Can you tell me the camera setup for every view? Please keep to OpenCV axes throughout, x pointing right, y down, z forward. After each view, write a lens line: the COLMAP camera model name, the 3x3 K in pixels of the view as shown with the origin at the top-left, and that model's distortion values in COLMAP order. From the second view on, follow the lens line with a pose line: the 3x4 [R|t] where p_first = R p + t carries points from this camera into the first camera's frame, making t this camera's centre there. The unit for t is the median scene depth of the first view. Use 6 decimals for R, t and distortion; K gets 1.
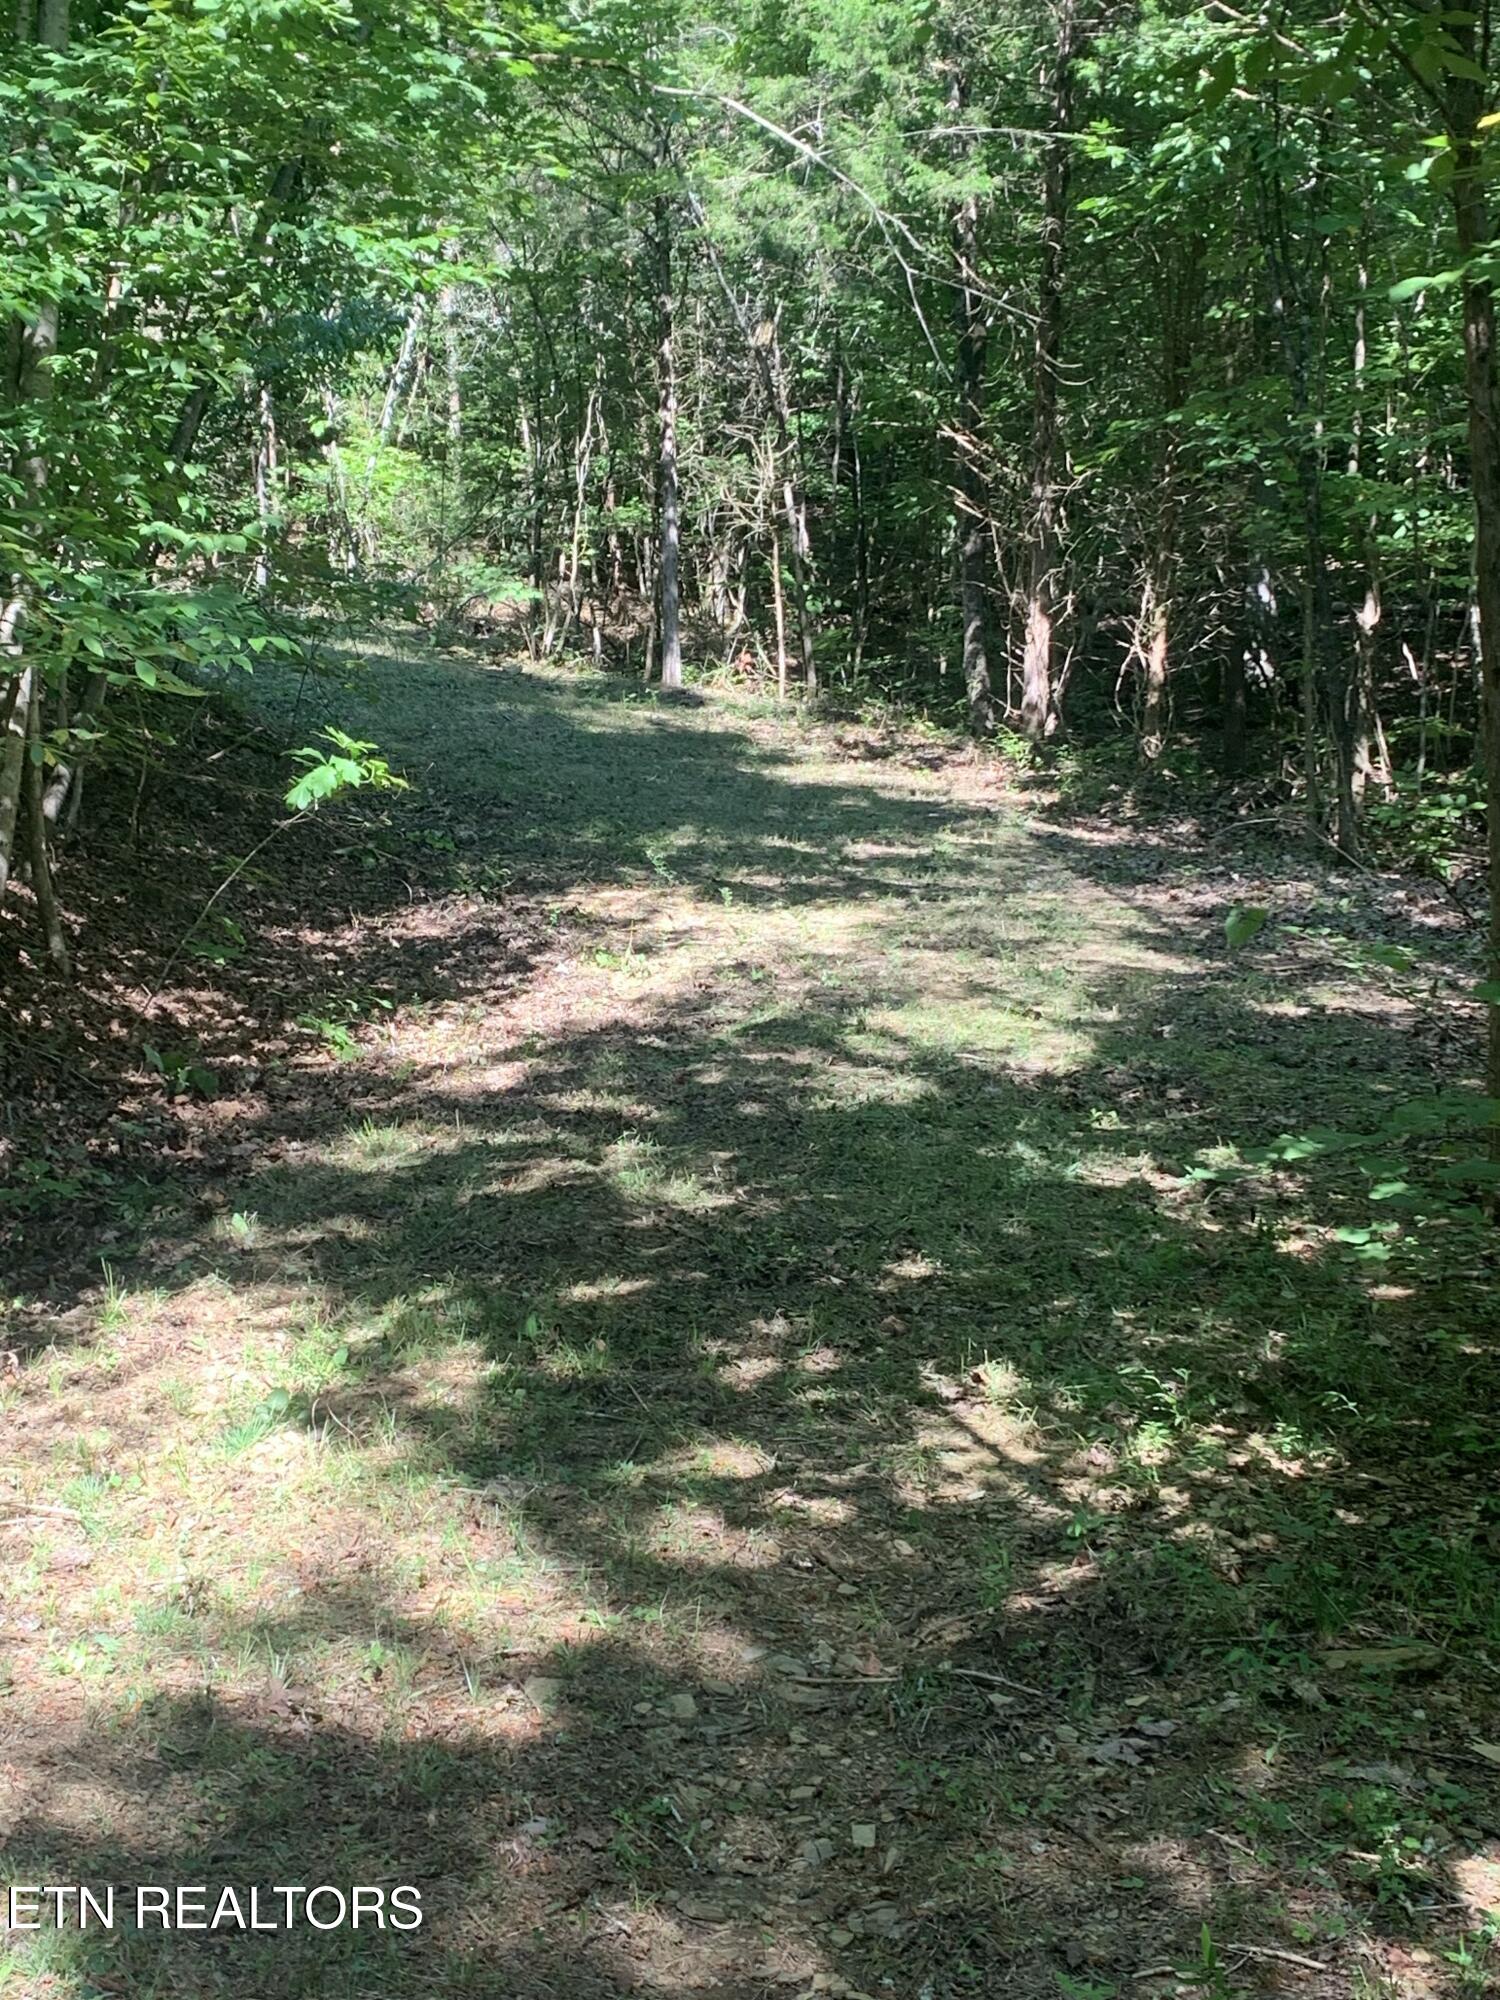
lens RADIAL K [[2988.8, 0, 752.2], [0, 2988.8, 1004.3], [0, 0, 1]] dist [0.126183, 0.000000]
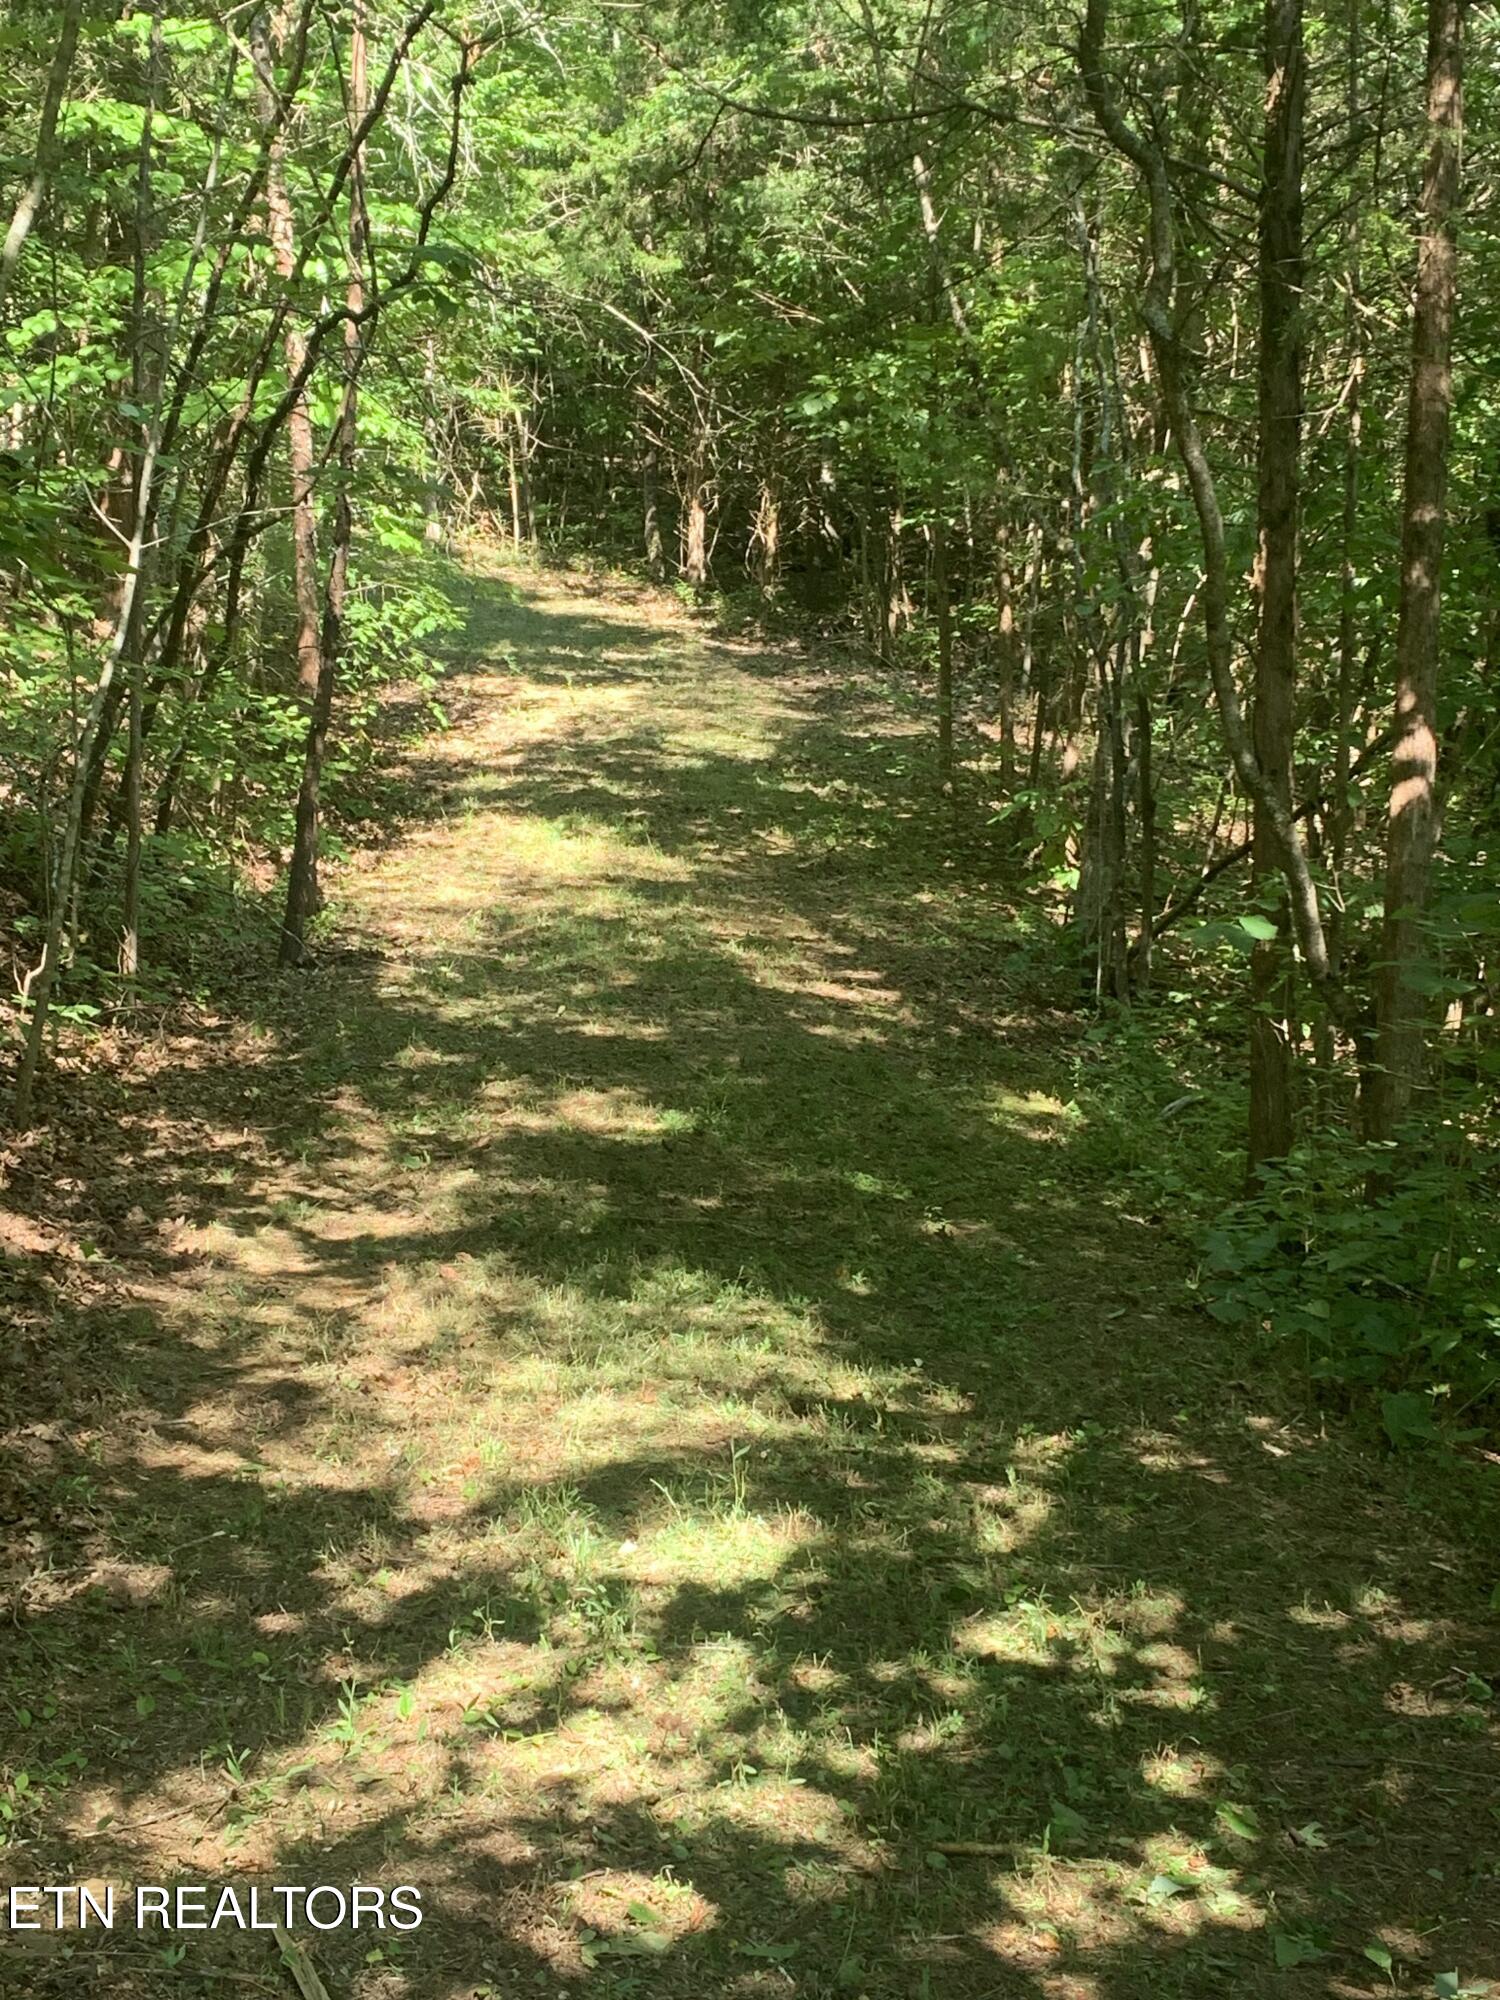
lens RADIAL K [[2988.8, 0, 751.9], [0, 2988.8, 997.3], [0, 0, 1]] dist [0.126183, 0.000000]
pose [[0.988420, -0.012036, 0.151267, -0.137455], [0.002448, 0.997984, 0.063412, 0.033302], [-0.151726, -0.062308, 0.986457, -0.680903]]
